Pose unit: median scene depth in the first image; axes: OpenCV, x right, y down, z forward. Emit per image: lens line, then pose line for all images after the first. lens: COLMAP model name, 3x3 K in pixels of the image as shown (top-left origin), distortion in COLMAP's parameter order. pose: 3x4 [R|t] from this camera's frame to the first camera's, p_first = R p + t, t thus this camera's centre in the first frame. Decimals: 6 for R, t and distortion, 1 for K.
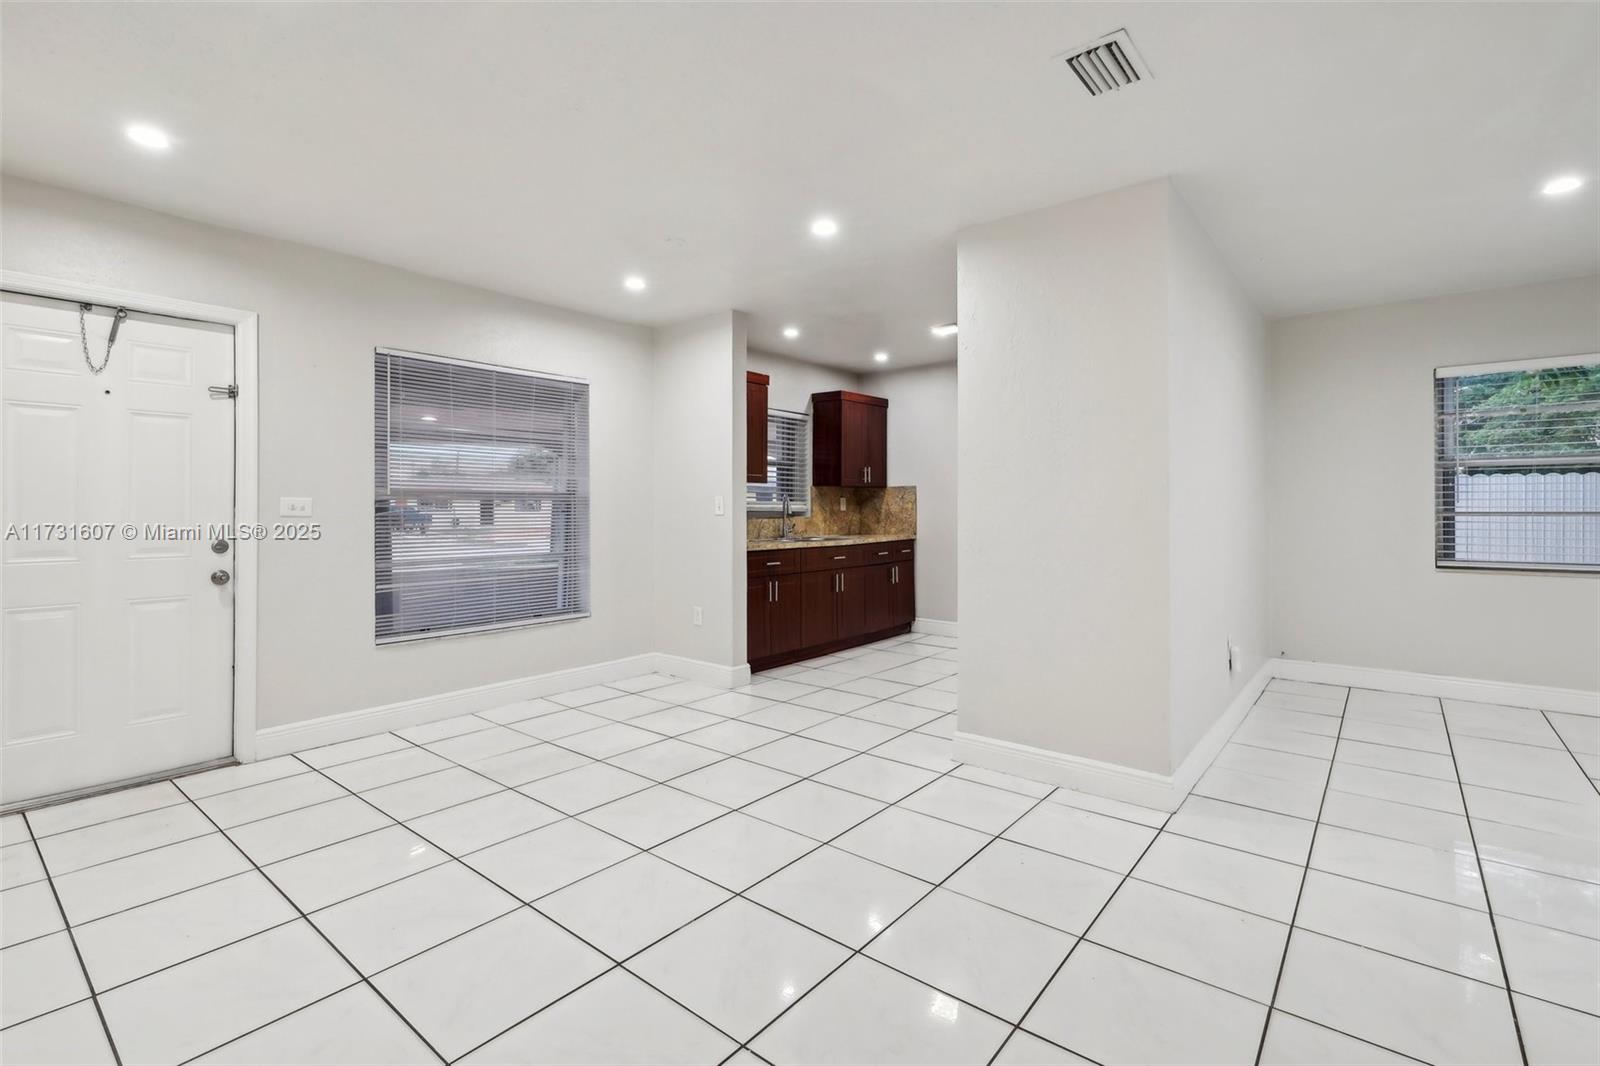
lens RADIAL K [[748.5, 0, 794.4], [0, 748.5, 505.3], [0, 0, 1]] dist [0.002801, -0.000034]
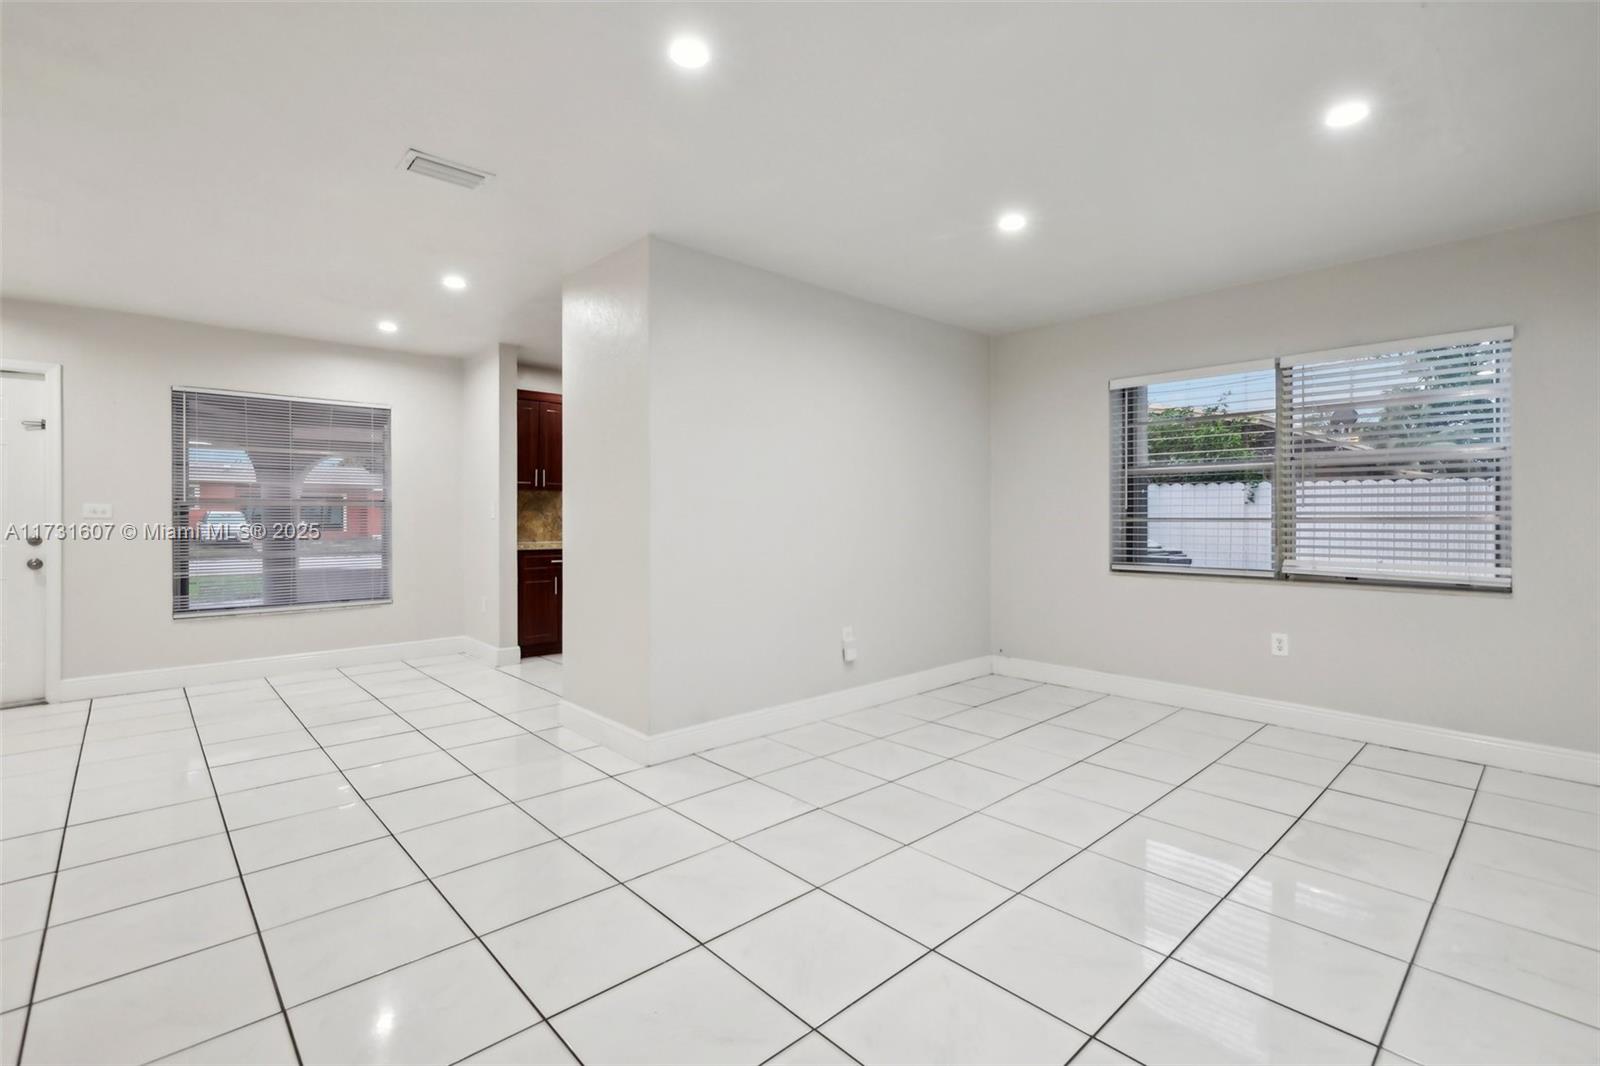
lens RADIAL K [[730.4, 0, 793.5], [0, 730.4, 522.1], [0, 0, 1]] dist [-0.002068, 0.000691]
pose [[0.990389, 0.003094, -0.138273, 0.534835], [-0.001483, 0.999930, 0.011747, 0.003415], [0.138300, -0.011429, 0.990324, -0.068836]]
